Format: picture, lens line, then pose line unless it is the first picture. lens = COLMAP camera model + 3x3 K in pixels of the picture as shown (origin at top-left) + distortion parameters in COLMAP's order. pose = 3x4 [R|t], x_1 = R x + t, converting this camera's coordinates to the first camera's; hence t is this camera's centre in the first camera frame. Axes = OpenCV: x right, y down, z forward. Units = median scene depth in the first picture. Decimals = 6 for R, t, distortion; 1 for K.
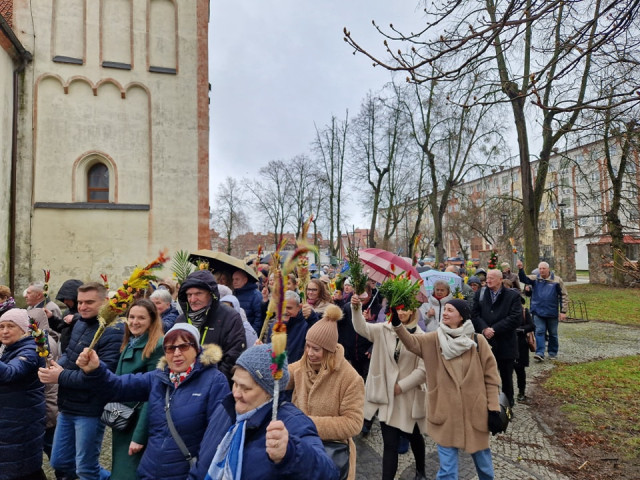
lens RADIAL K [[458.1, 0, 315.9], [0, 458.1, 235.5], [0, 0, 1]] dist [0.070504, -0.059382]
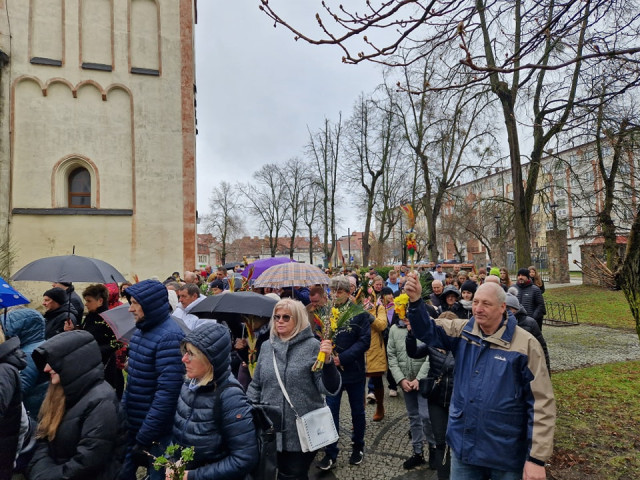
lens RADIAL K [[454.9, 0, 320.0], [0, 454.9, 240.0], [0, 0, 1]] dist [0.077041, -0.062916]
pose [[0.999900, -0.010495, 0.009489, 0.023962], [0.010475, 0.999943, 0.002129, -0.000341], [-0.009511, -0.002029, 0.999953, 0.023790]]
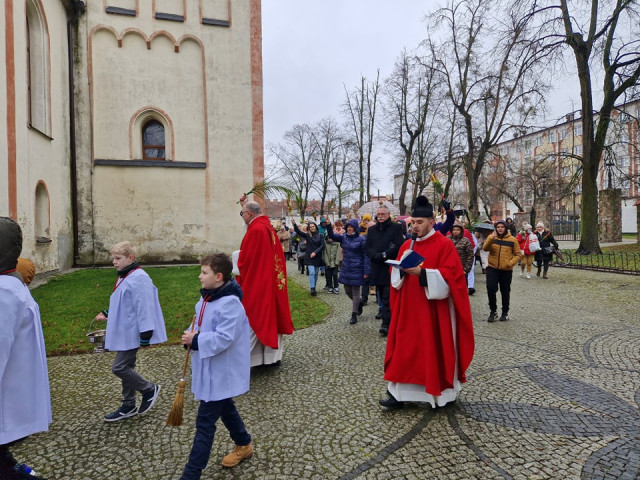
lens RADIAL K [[453.9, 0, 316.7], [0, 453.9, 235.2], [0, 0, 1]] dist [0.075991, -0.060865]
pose [[0.999969, -0.000020, -0.007846, -0.108856], [0.000546, 0.997745, 0.067123, 0.022209], [0.007827, -0.067125, 0.997714, 0.011580]]
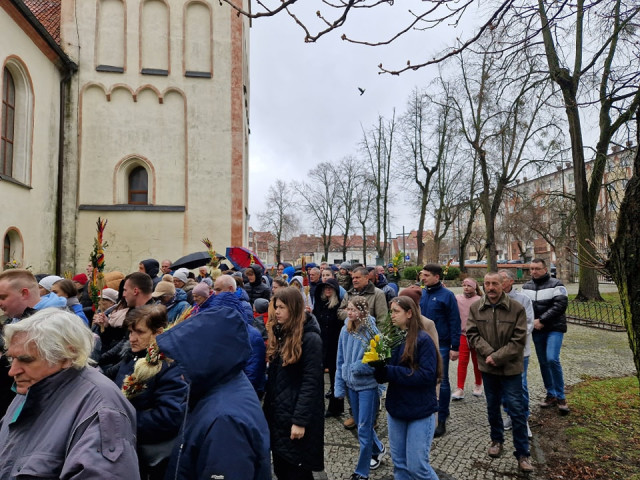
lens RADIAL K [[453.9, 0, 316.7], [0, 453.9, 235.2], [0, 0, 1]] dist [0.075991, -0.060865]
pose [[0.991687, -0.003169, -0.128638, 0.057284], [0.002339, 0.999975, -0.006598, 0.005164], [0.128655, 0.006242, 0.991670, 0.030783]]
